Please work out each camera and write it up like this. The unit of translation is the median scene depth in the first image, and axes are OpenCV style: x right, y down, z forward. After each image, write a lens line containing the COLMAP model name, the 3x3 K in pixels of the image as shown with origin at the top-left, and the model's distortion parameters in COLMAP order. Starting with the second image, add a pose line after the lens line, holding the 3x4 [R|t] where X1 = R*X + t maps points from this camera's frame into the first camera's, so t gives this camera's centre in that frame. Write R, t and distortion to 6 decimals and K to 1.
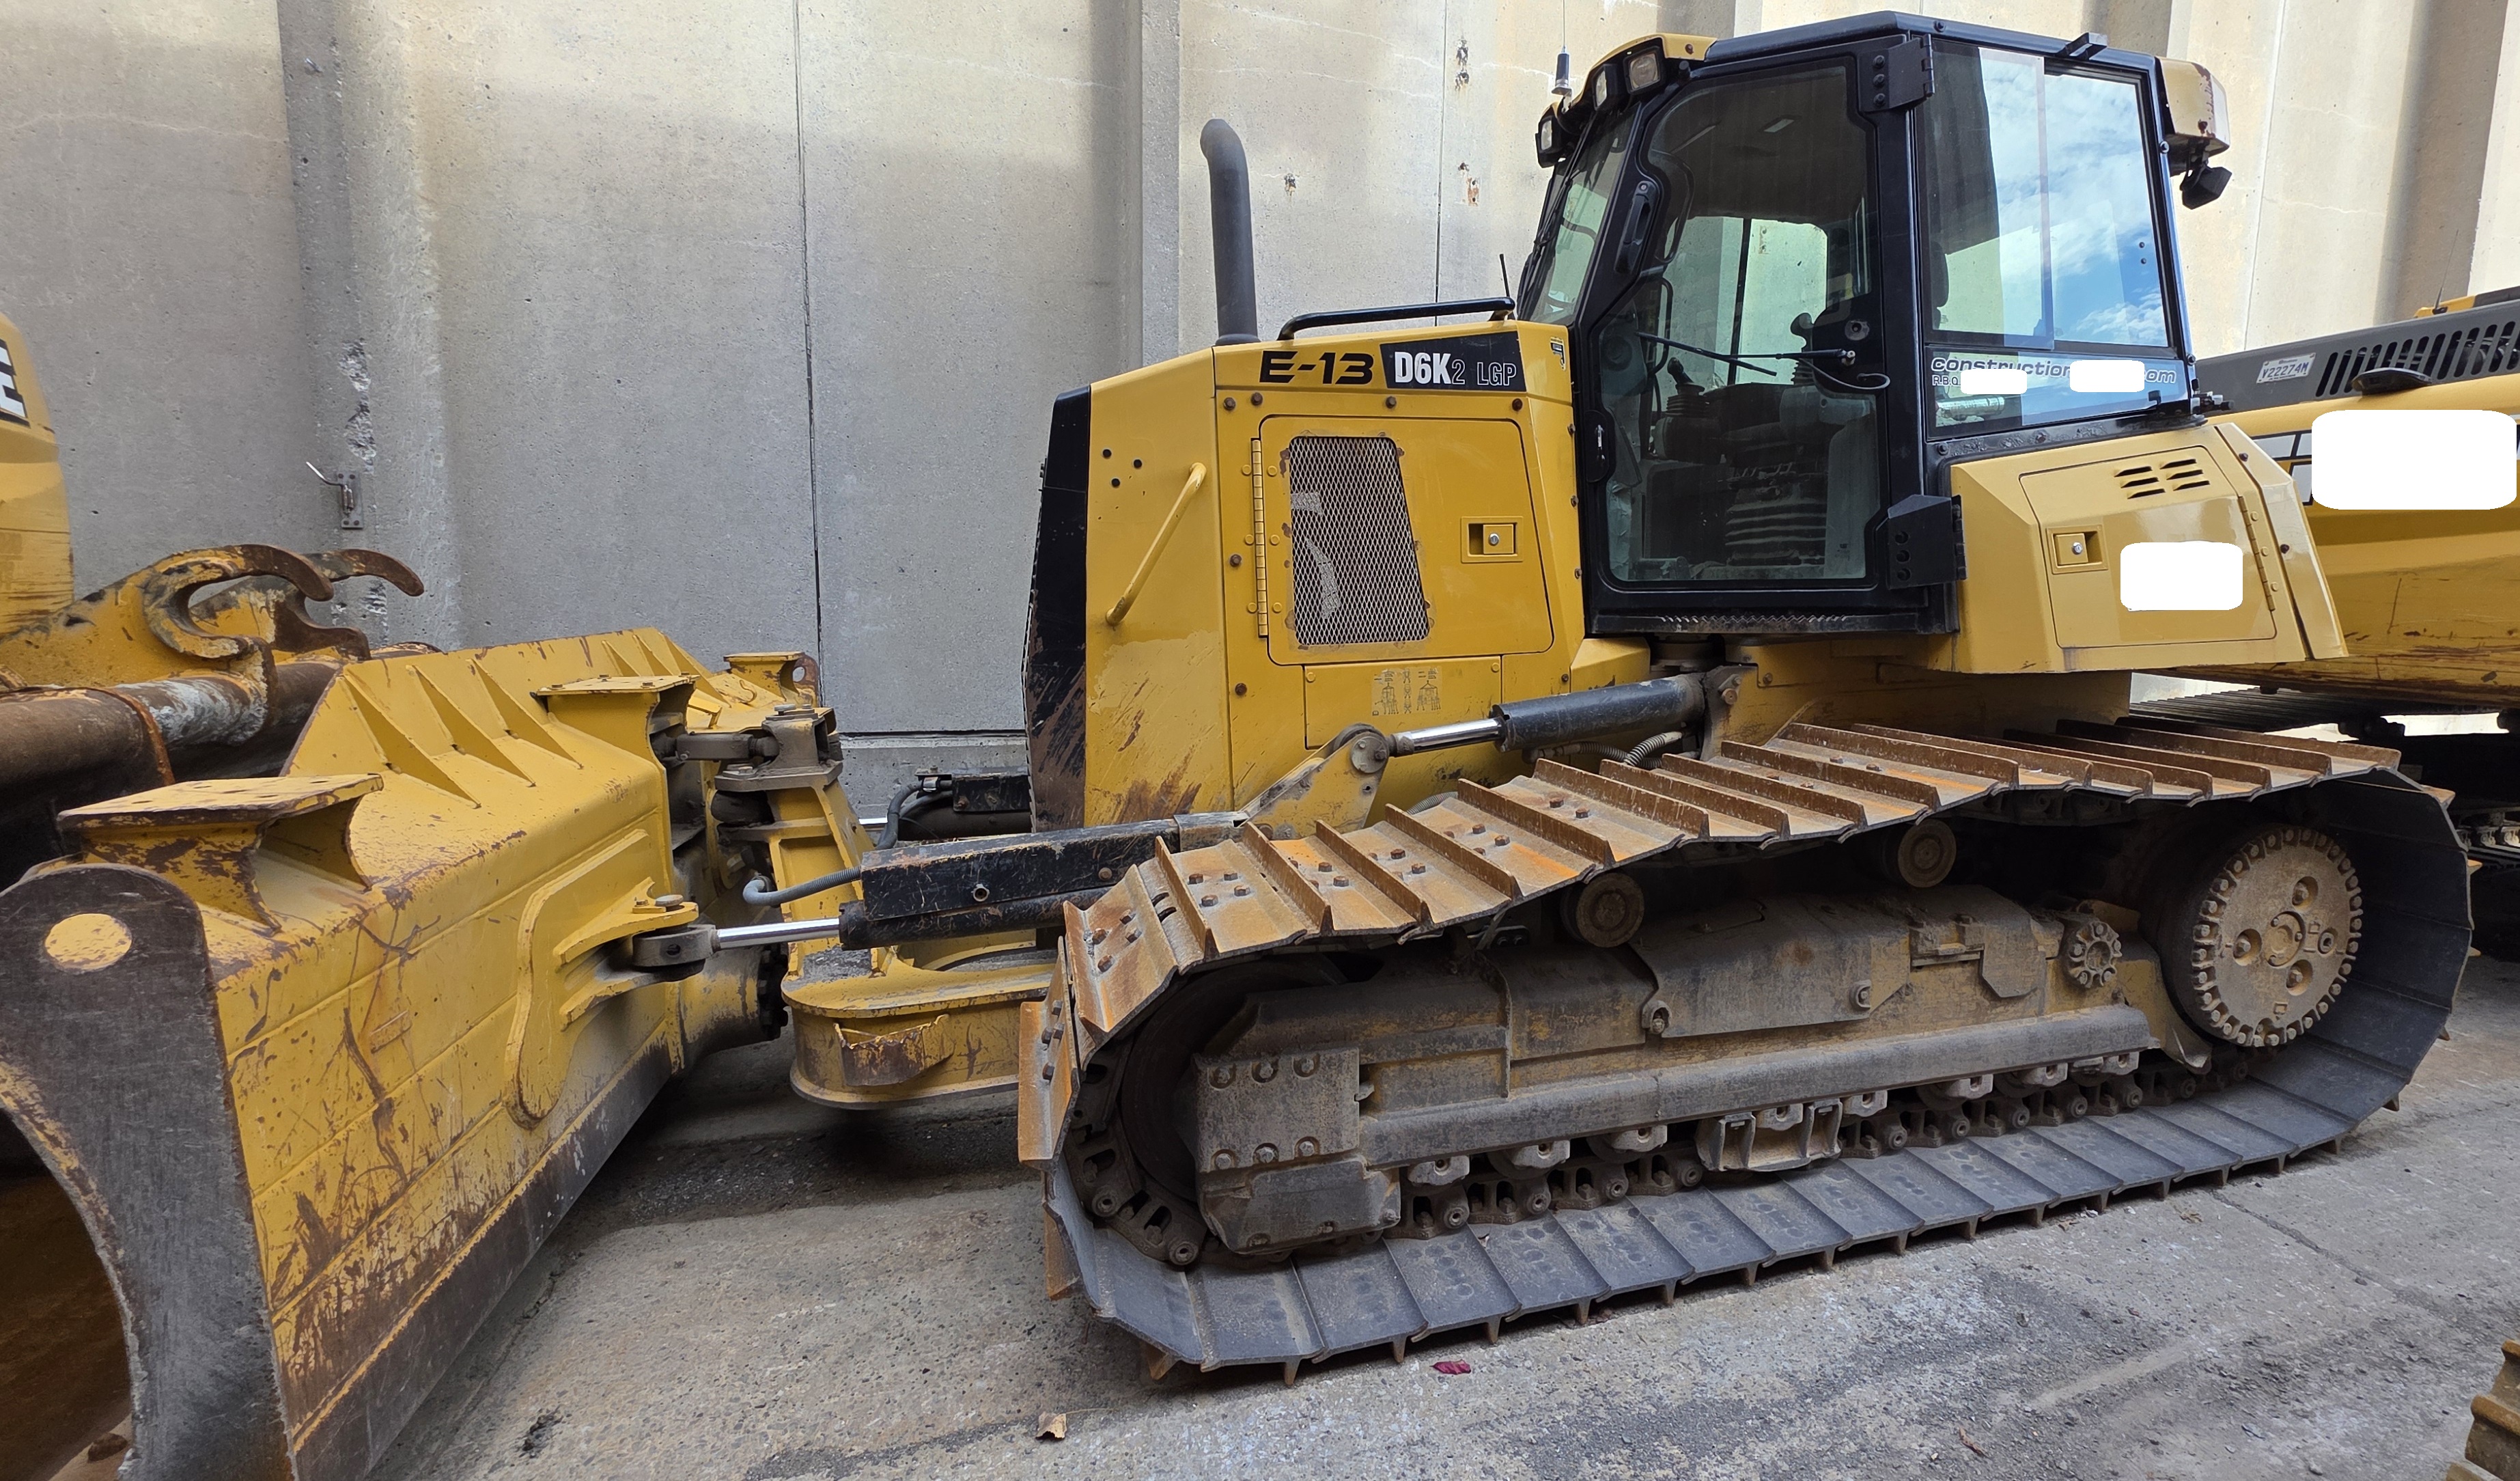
lens RADIAL K [[1081.5, 0, 1367.9], [0, 1081.5, 715.9], [0, 0, 1]] dist [0.002771, 0.000971]
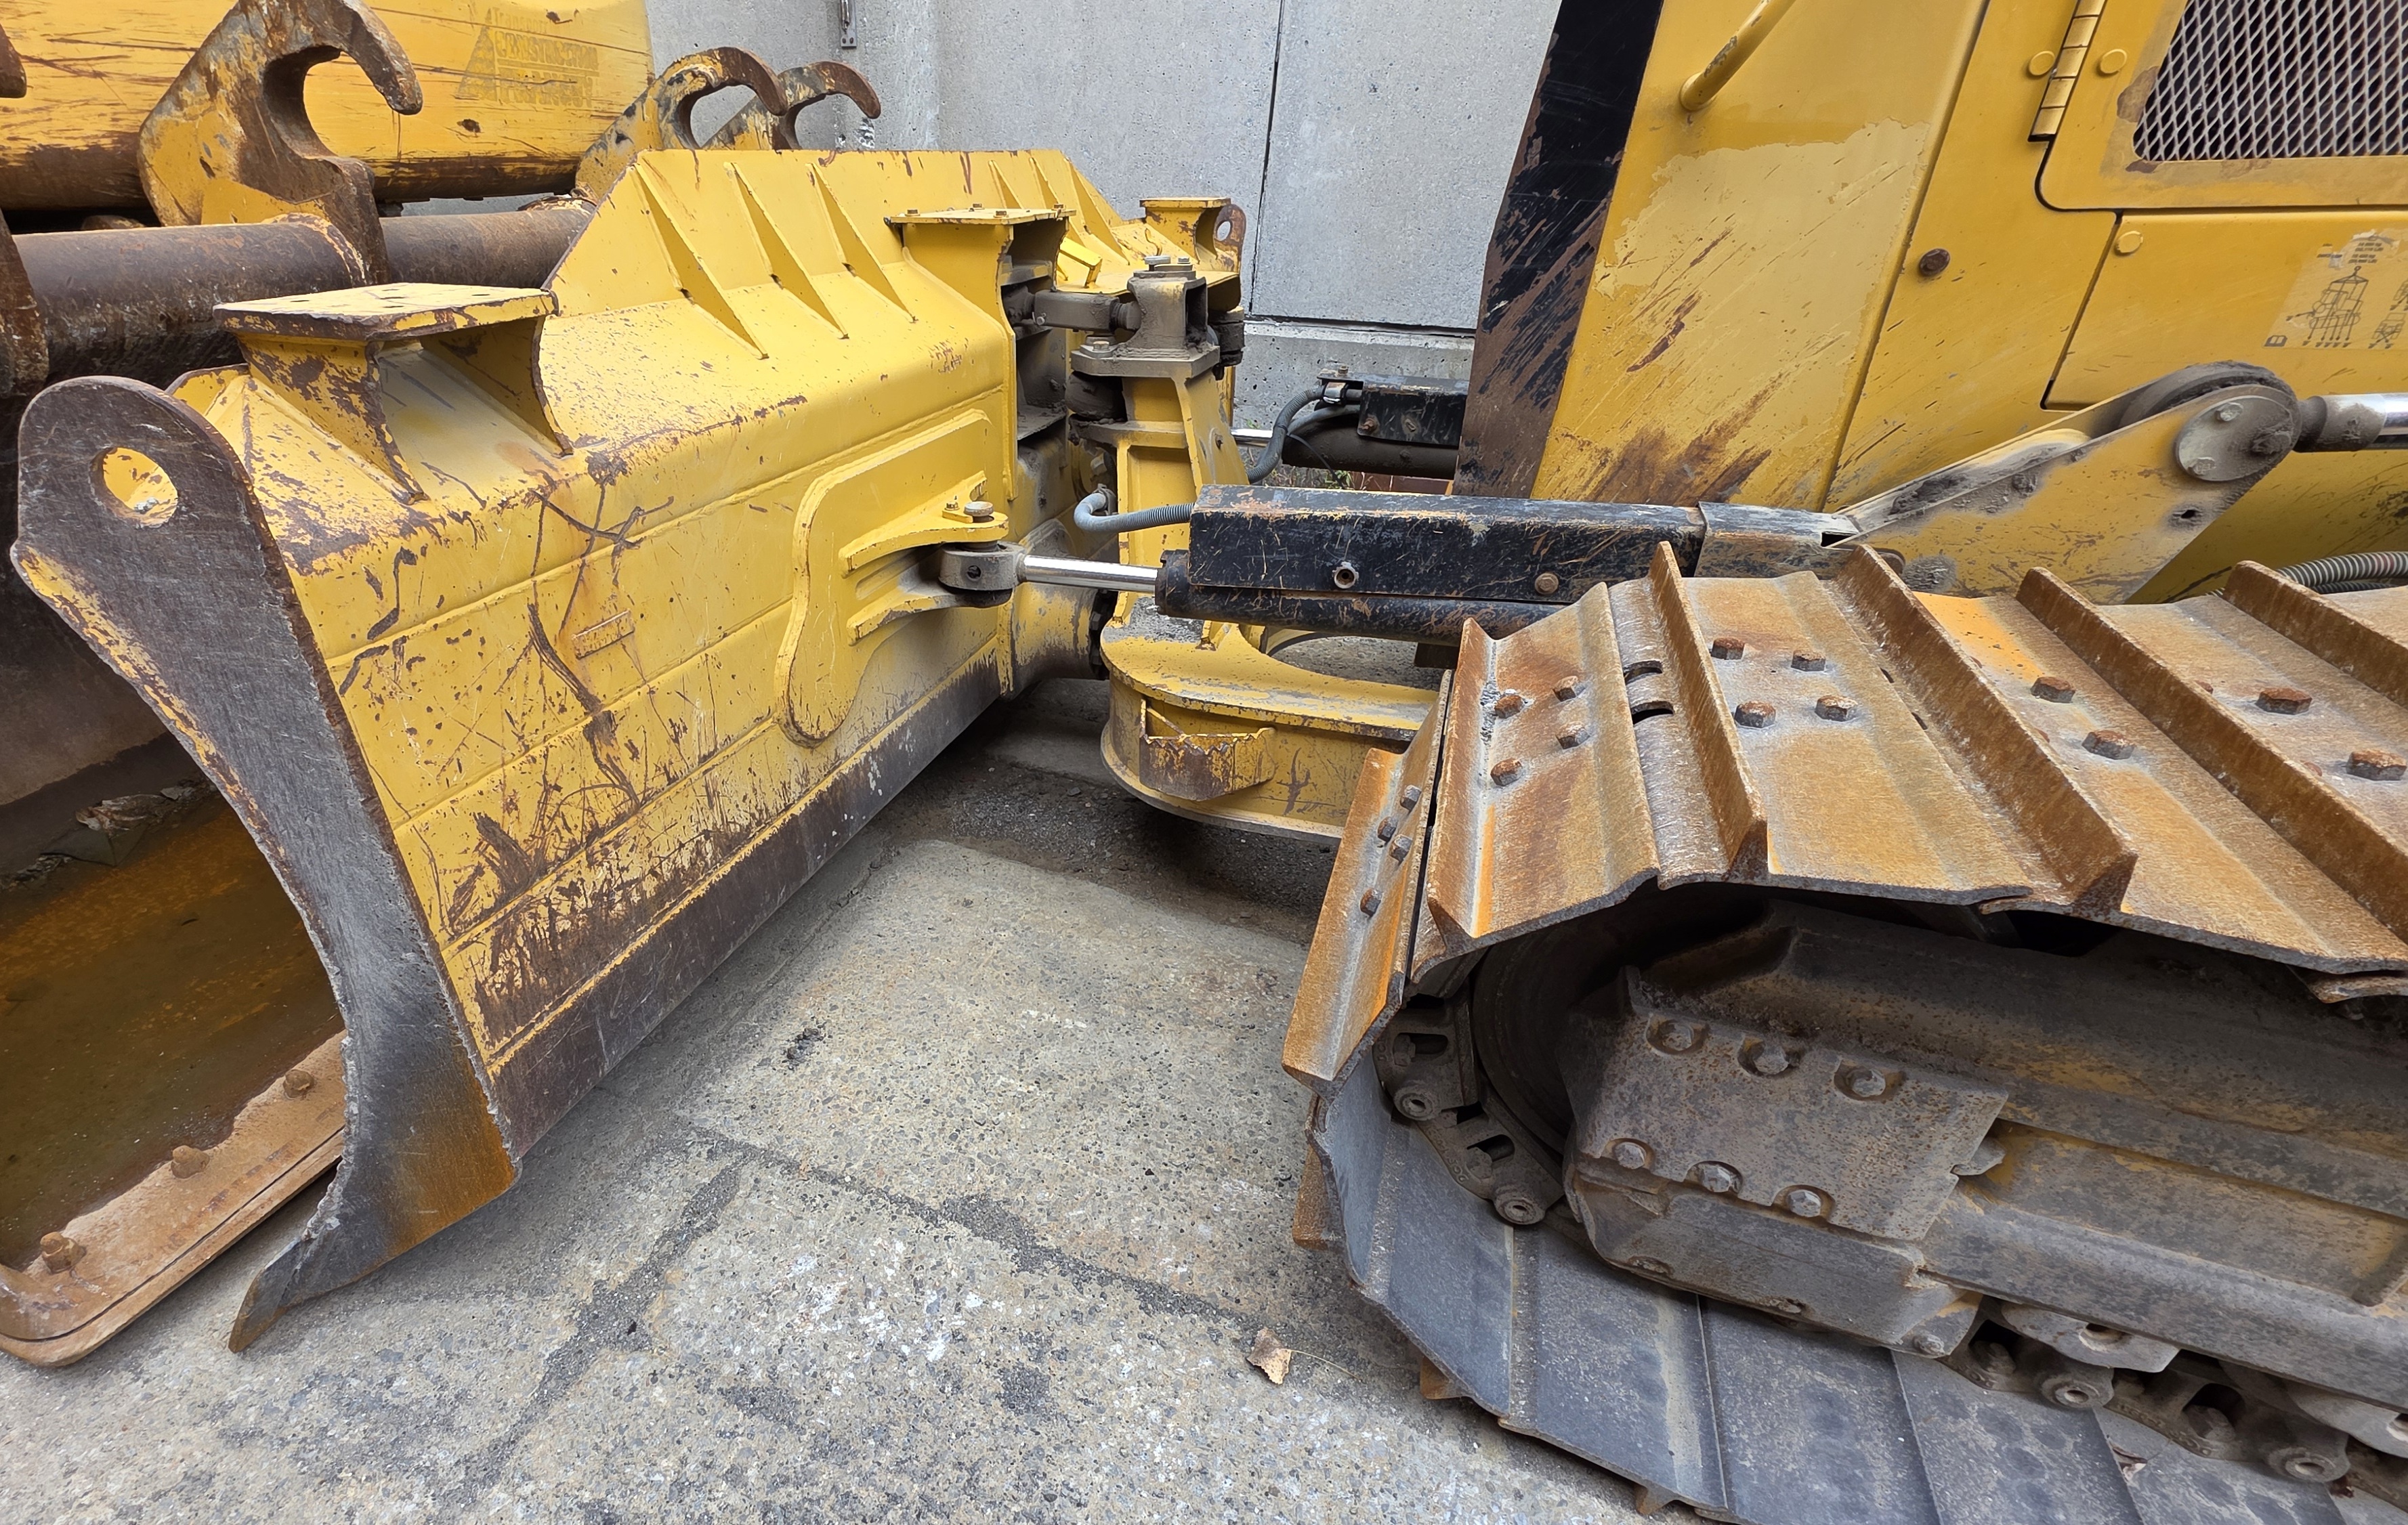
lens RADIAL K [[1072.4, 0, 1050.3], [0, 1072.4, 768.6], [0, 0, 1]] dist [0.006331, -0.001254]
pose [[0.778004, 0.309558, -0.546702, -0.100217], [-0.074733, 0.909607, 0.408694, 0.015515], [0.623799, -0.277109, 0.730812, 0.365254]]
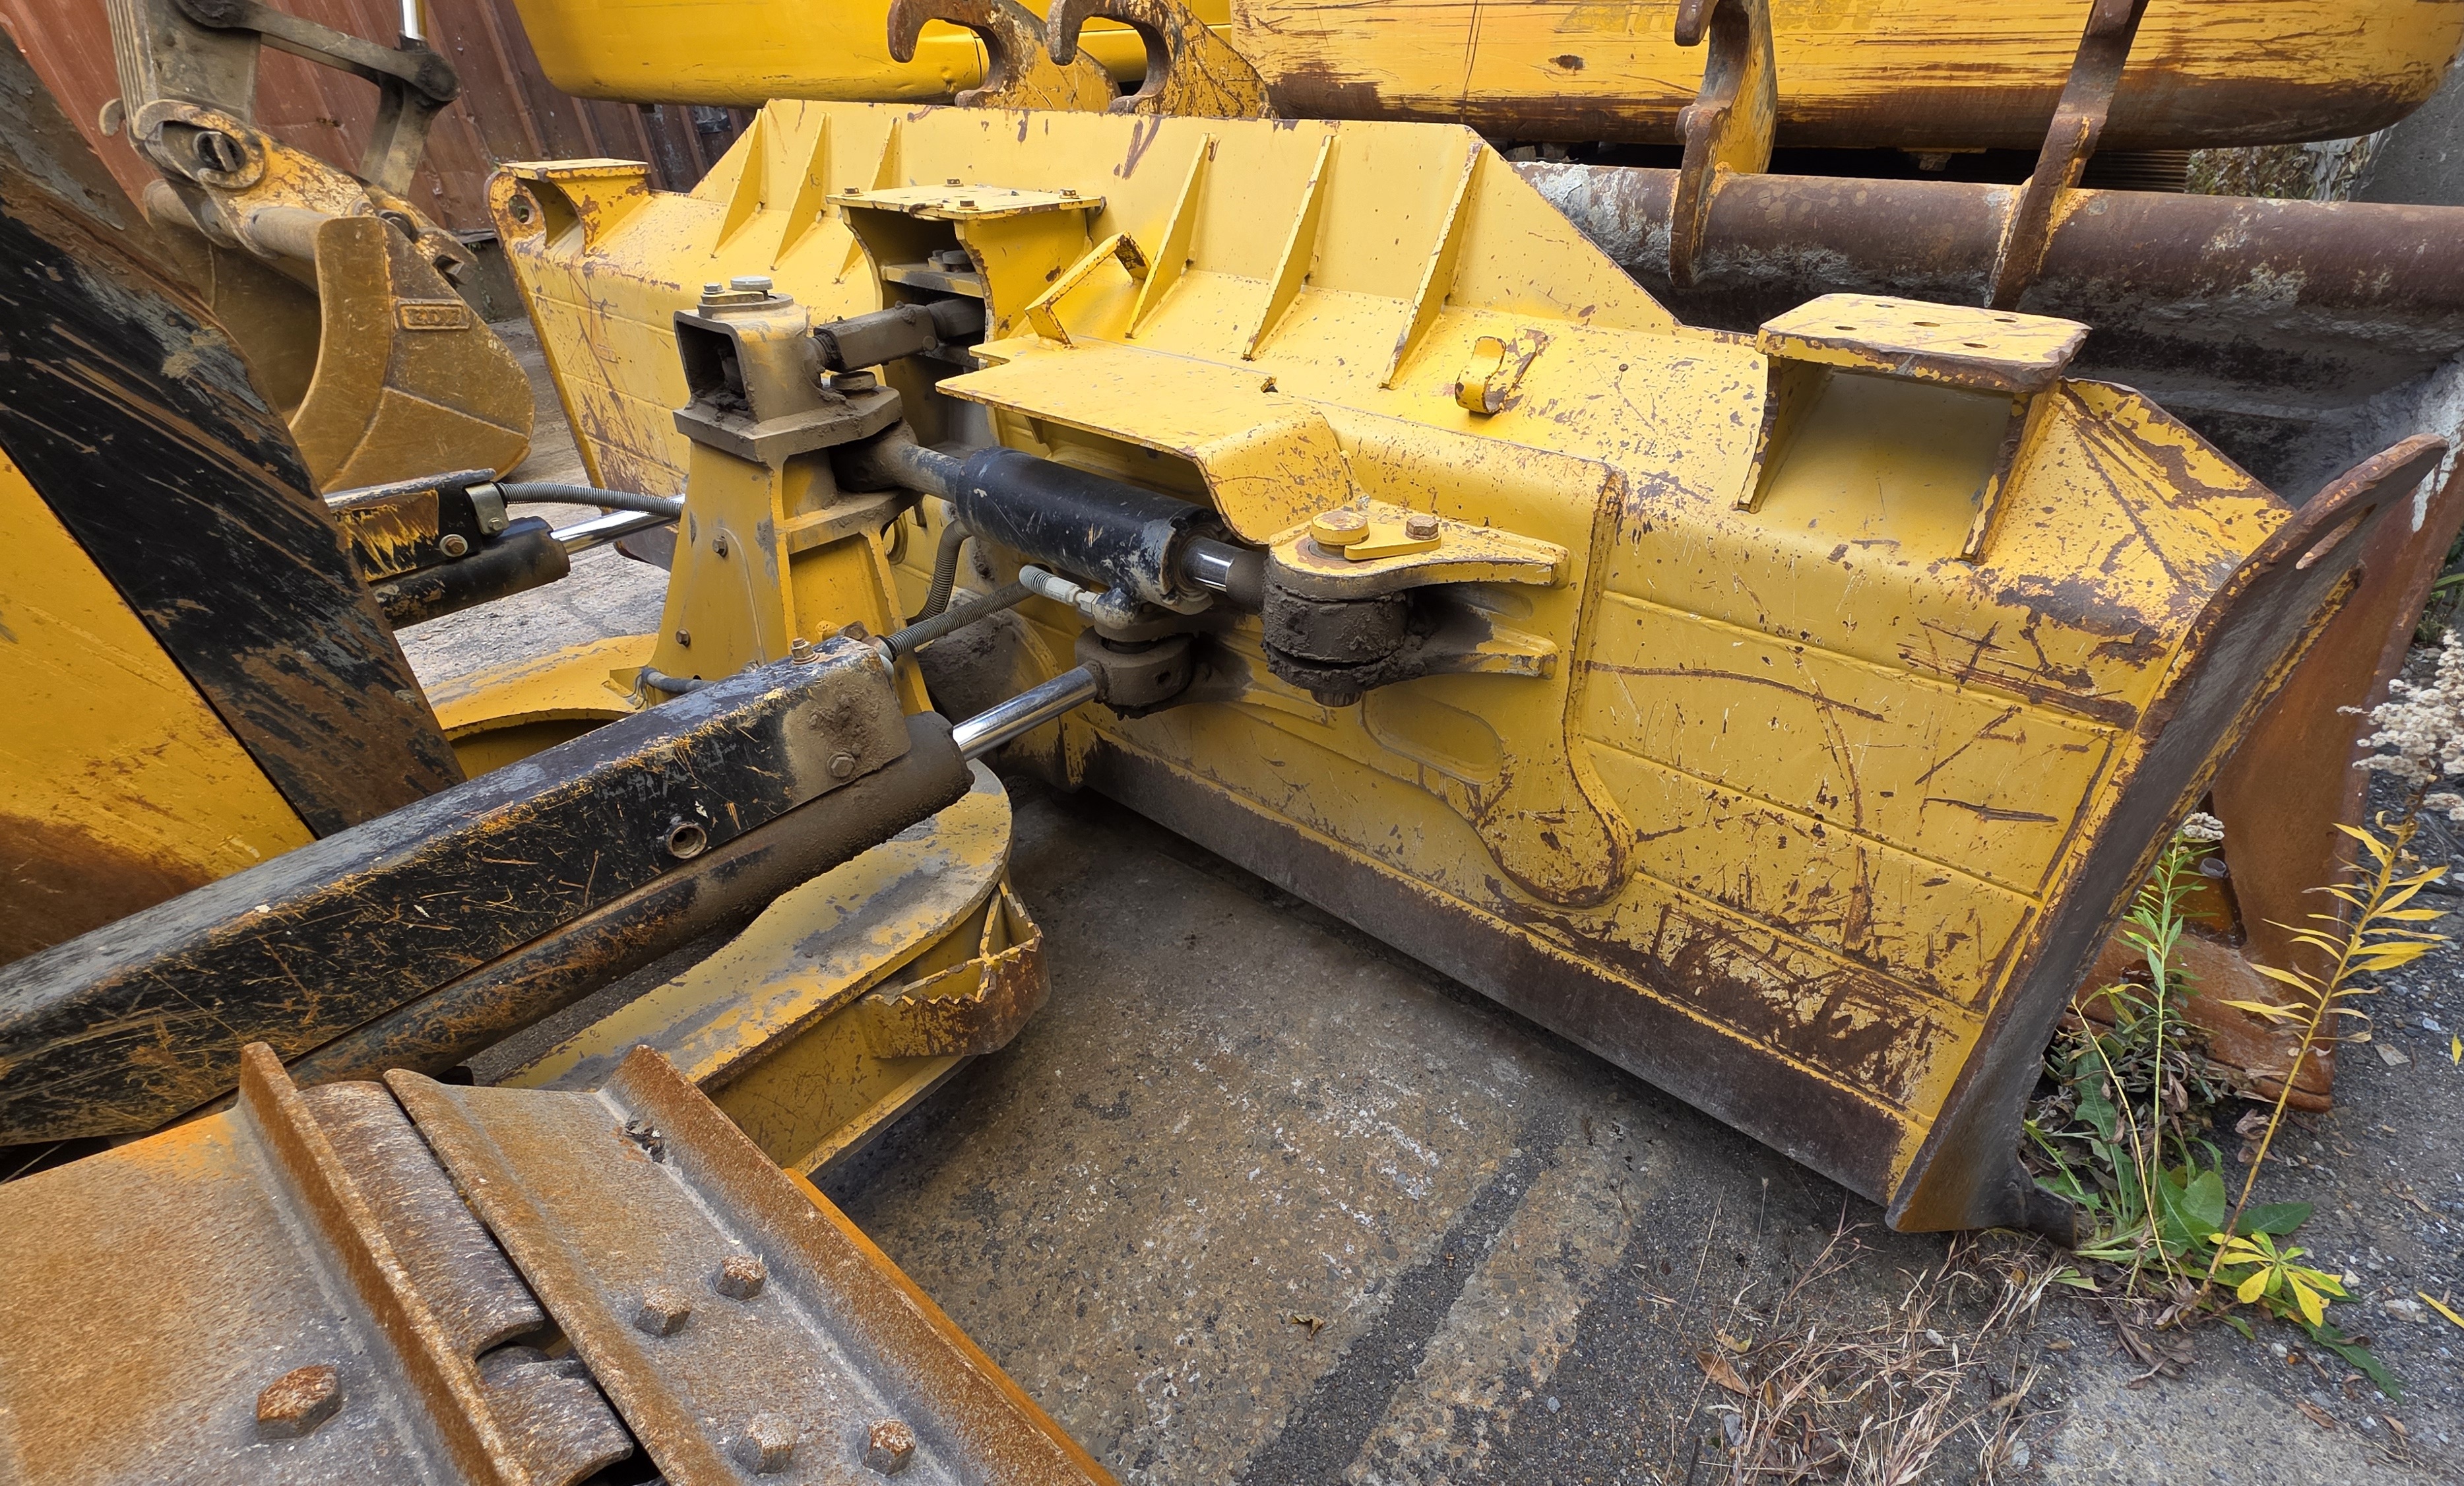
lens RADIAL K [[1049.0, 0, 1318.0], [0, 1049.0, 749.2], [0, 0, 1]] dist [0.005616, -0.000106]
pose [[-0.814486, 0.318494, -0.484948, -0.543980], [-0.074839, 0.771195, 0.632184, -0.198707], [0.575337, 0.551198, -0.604292, 1.804596]]
